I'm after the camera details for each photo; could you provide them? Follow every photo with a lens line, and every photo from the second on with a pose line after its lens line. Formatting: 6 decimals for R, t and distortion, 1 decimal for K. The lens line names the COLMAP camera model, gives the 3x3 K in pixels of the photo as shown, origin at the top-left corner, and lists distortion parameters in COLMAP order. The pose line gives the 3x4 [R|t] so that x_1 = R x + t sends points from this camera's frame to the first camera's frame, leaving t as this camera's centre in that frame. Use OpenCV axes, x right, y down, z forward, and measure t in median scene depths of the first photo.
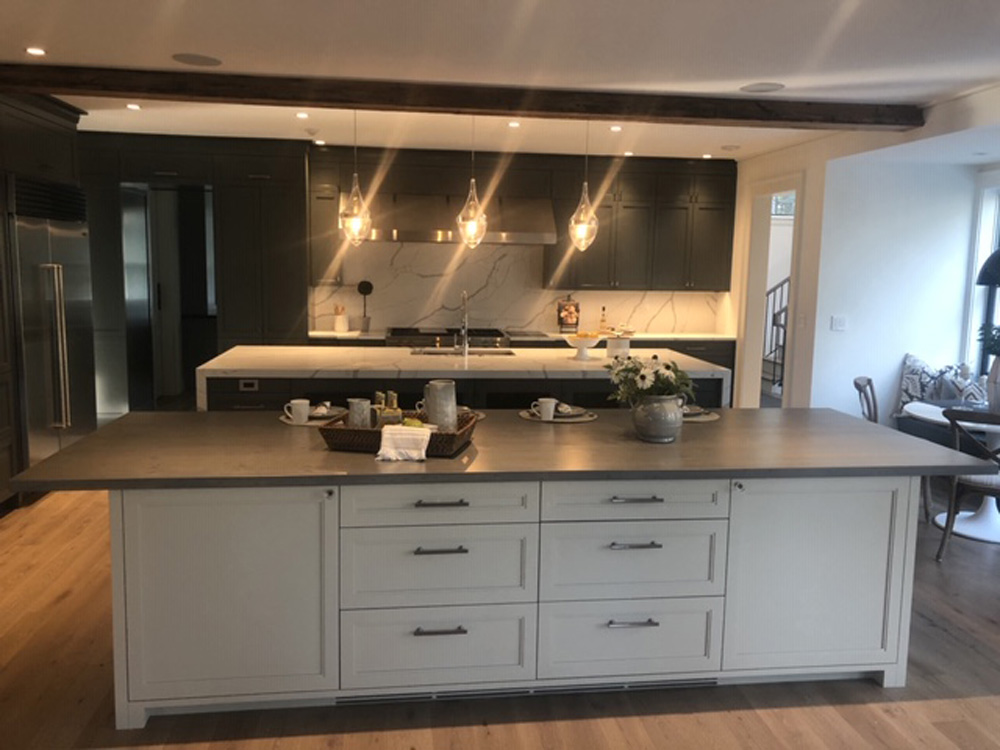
lens RADIAL K [[829.5, 0, 509.7], [0, 829.5, 367.8], [0, 0, 1]] dist [0.088799, -0.126360]
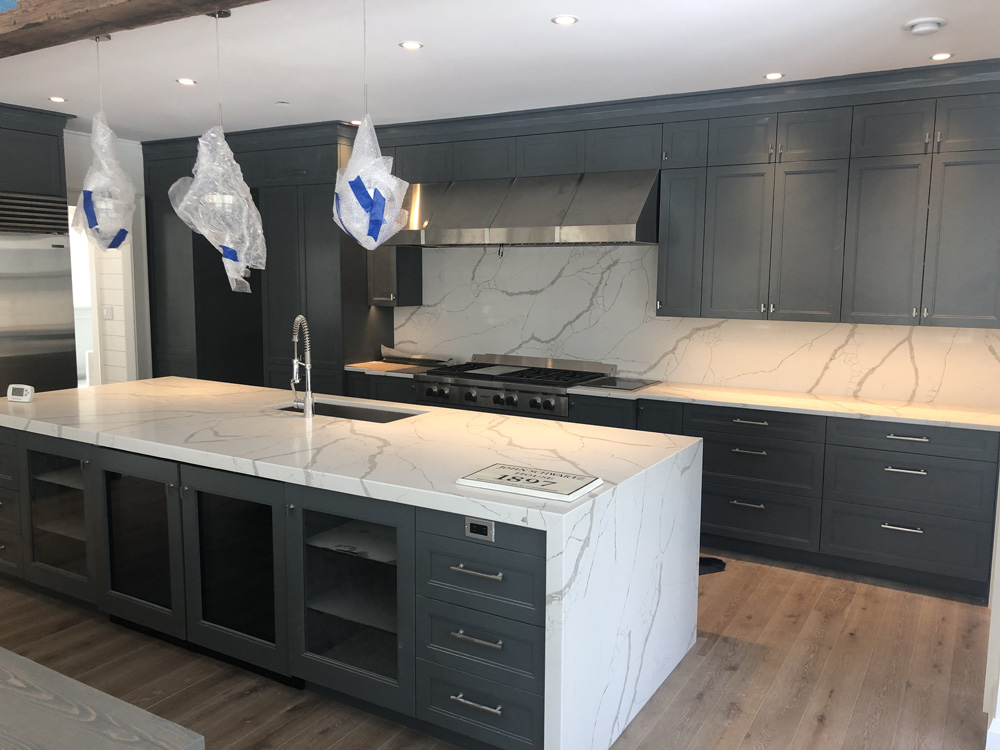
lens RADIAL K [[825.2, 0, 490.0], [0, 825.2, 372.3], [0, 0, 1]] dist [0.068012, -0.094055]
pose [[0.774234, 0.065232, -0.629529, 0.340837], [-0.074861, 0.997130, 0.011255, -0.049486], [0.628457, 0.038413, 0.776895, 0.440045]]
